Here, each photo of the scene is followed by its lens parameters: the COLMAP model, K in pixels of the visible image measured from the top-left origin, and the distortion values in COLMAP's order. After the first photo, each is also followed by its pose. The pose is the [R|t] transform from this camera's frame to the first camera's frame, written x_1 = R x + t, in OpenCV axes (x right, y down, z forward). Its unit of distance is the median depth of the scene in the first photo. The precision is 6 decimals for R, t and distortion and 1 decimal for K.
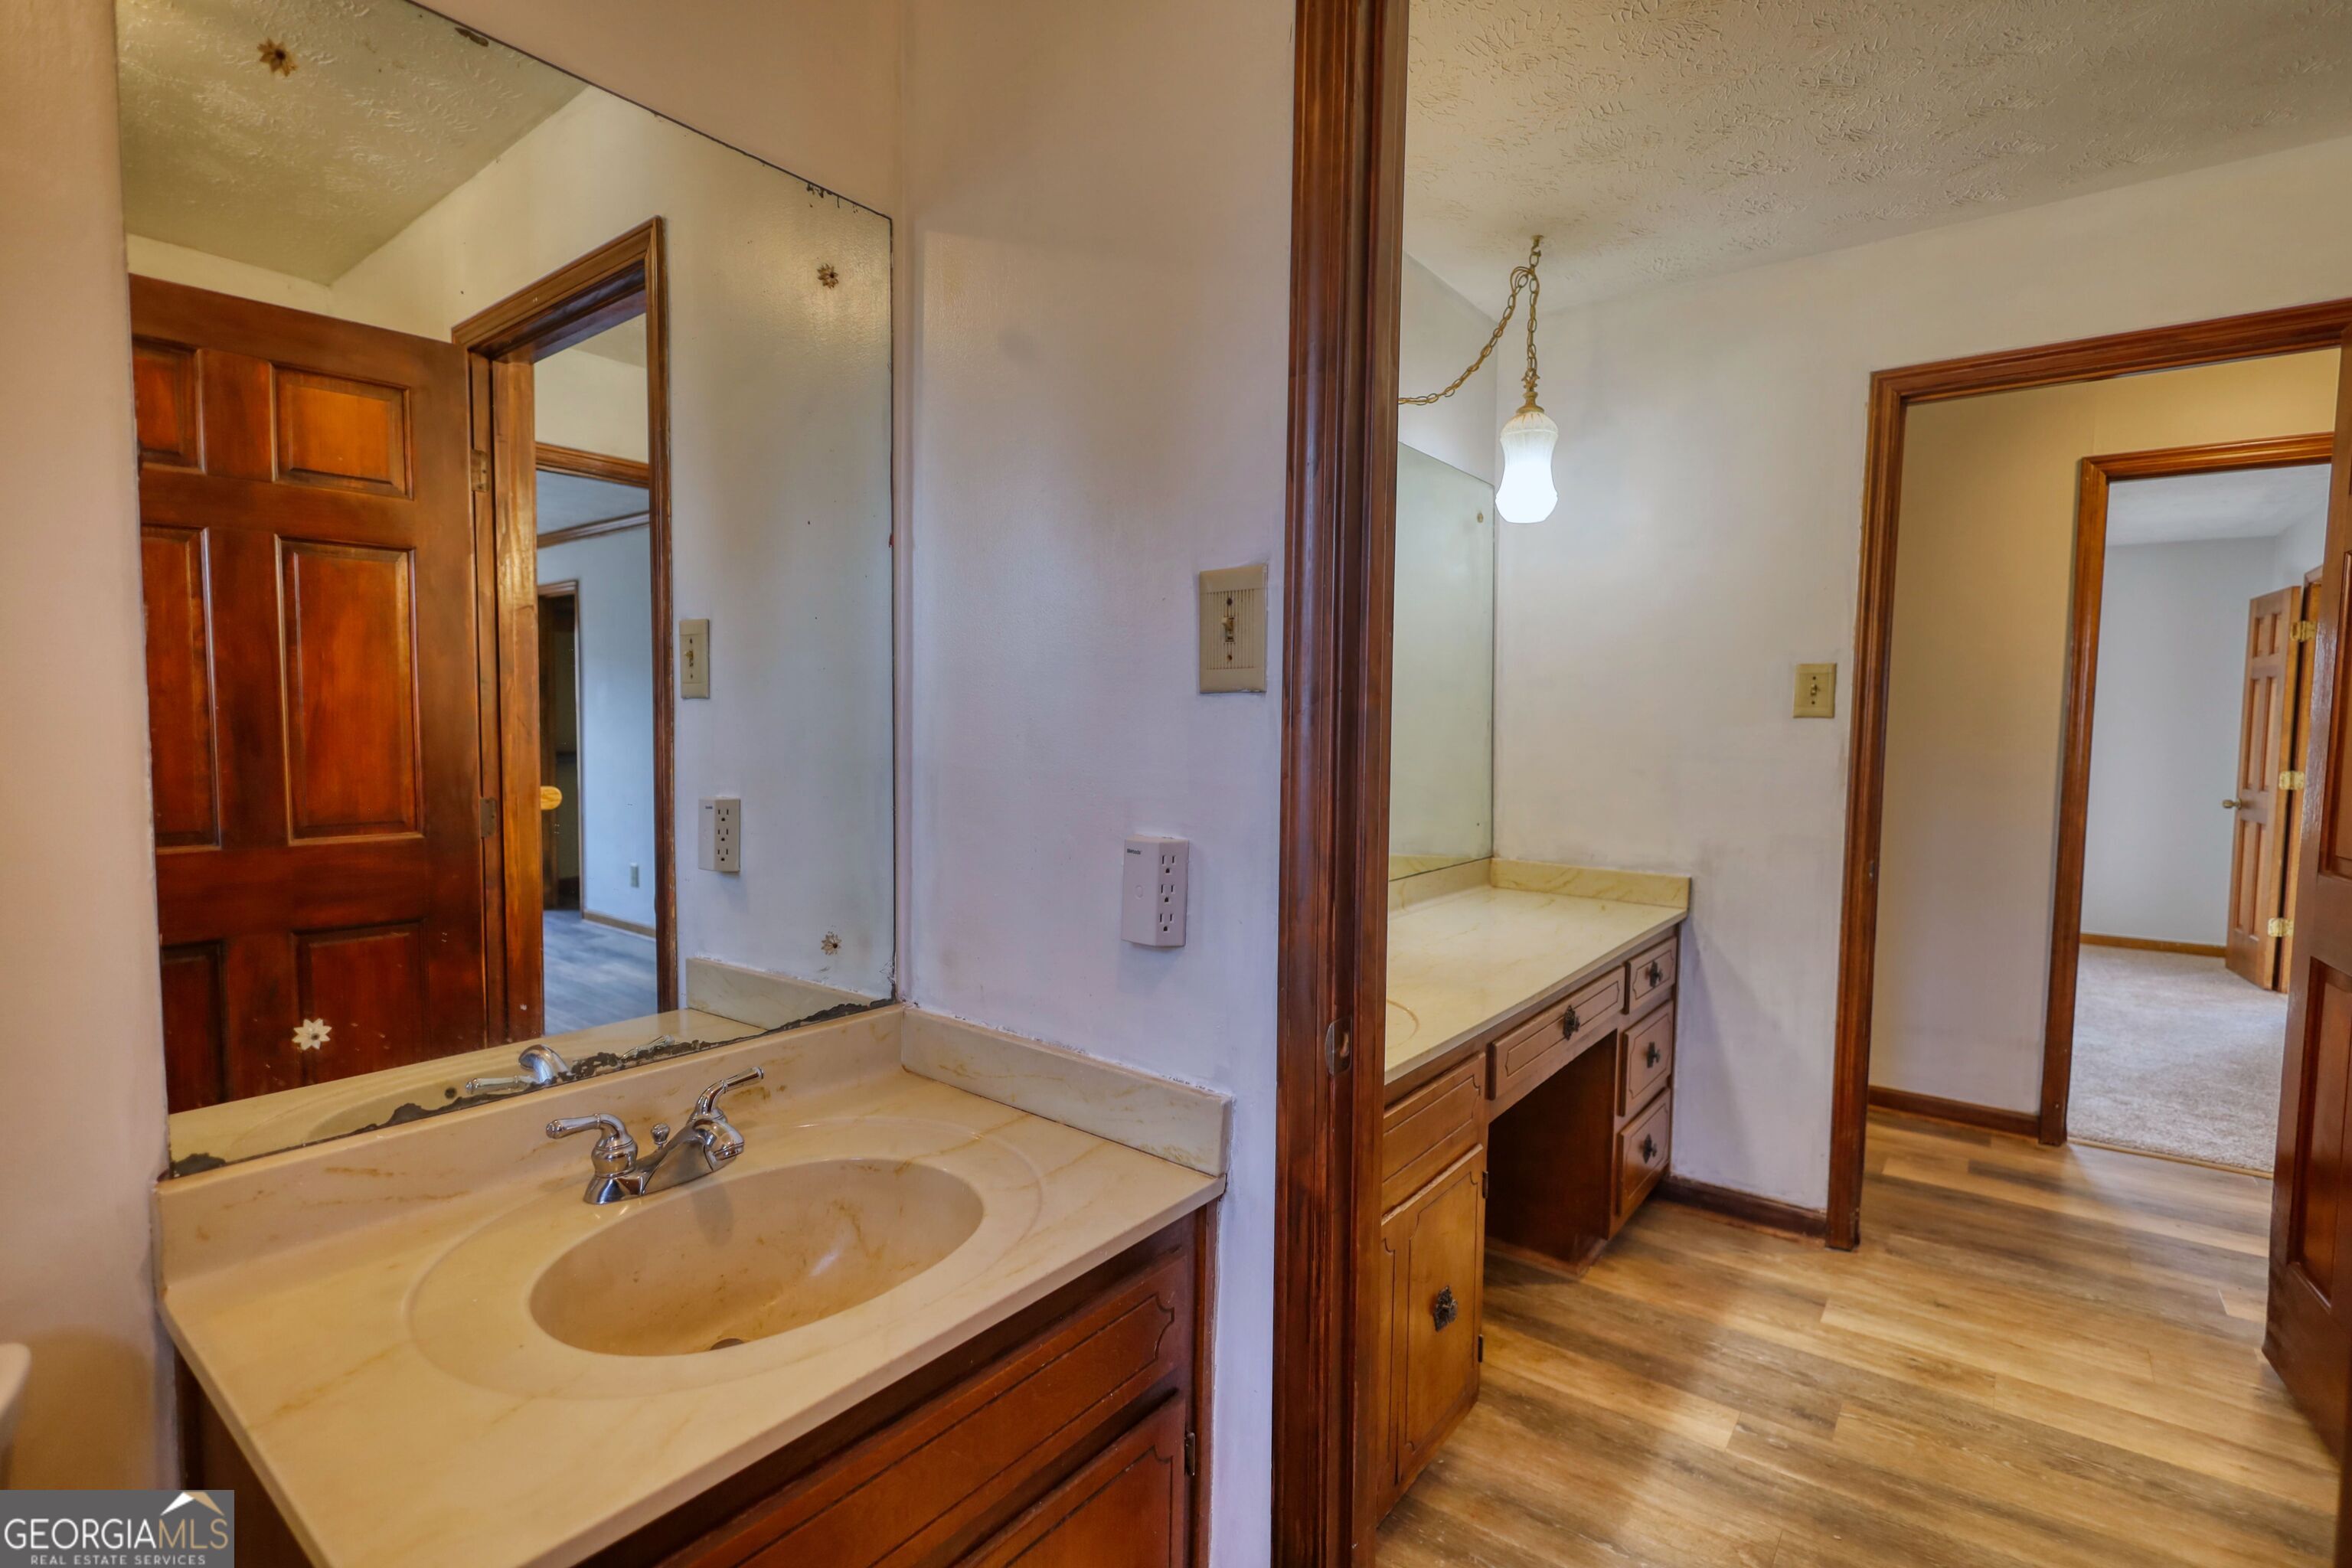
lens RADIAL K [[1095.9, 0, 1173.6], [0, 1095.9, 784.1], [0, 0, 1]] dist [-0.003401, 0.001328]
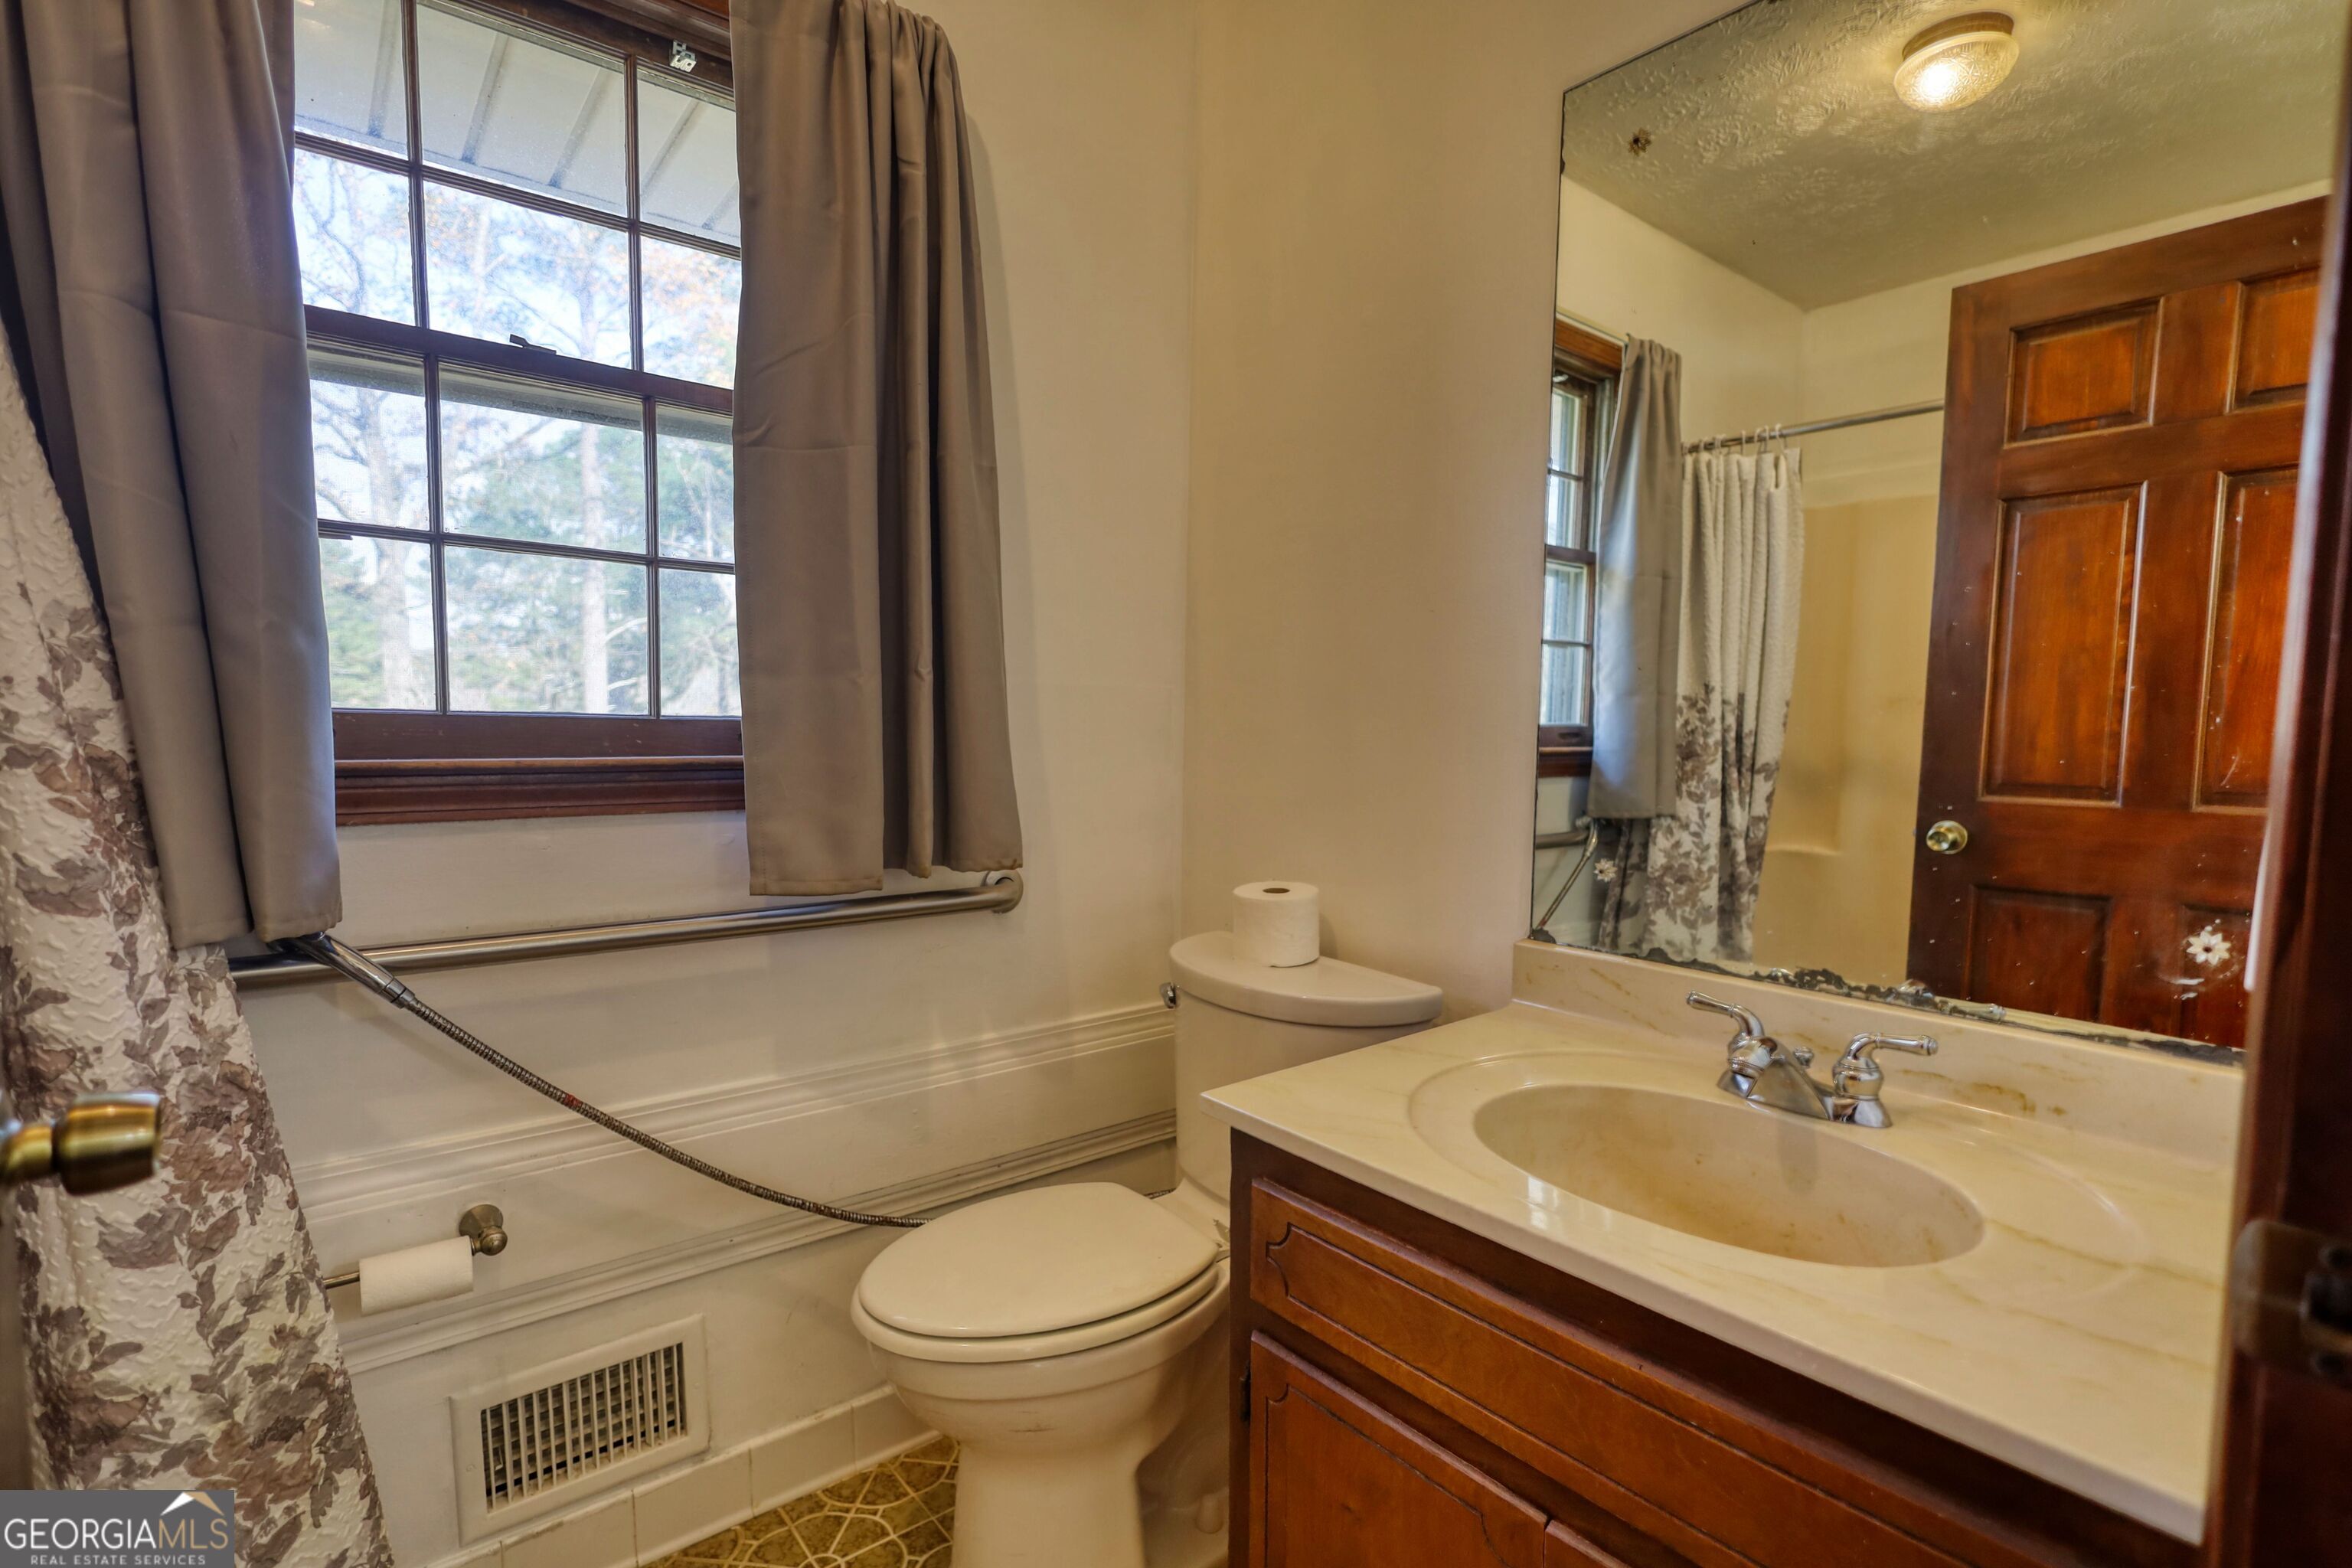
lens RADIAL K [[1095.9, 0, 1129.7], [0, 1095.9, 815.4], [0, 0, 1]] dist [-0.003401, 0.001328]
pose [[-0.232812, 0.079296, -0.969284, 0.319144], [-0.072047, 0.992525, 0.098502, 0.035589], [0.969849, 0.092766, -0.225358, 0.360104]]
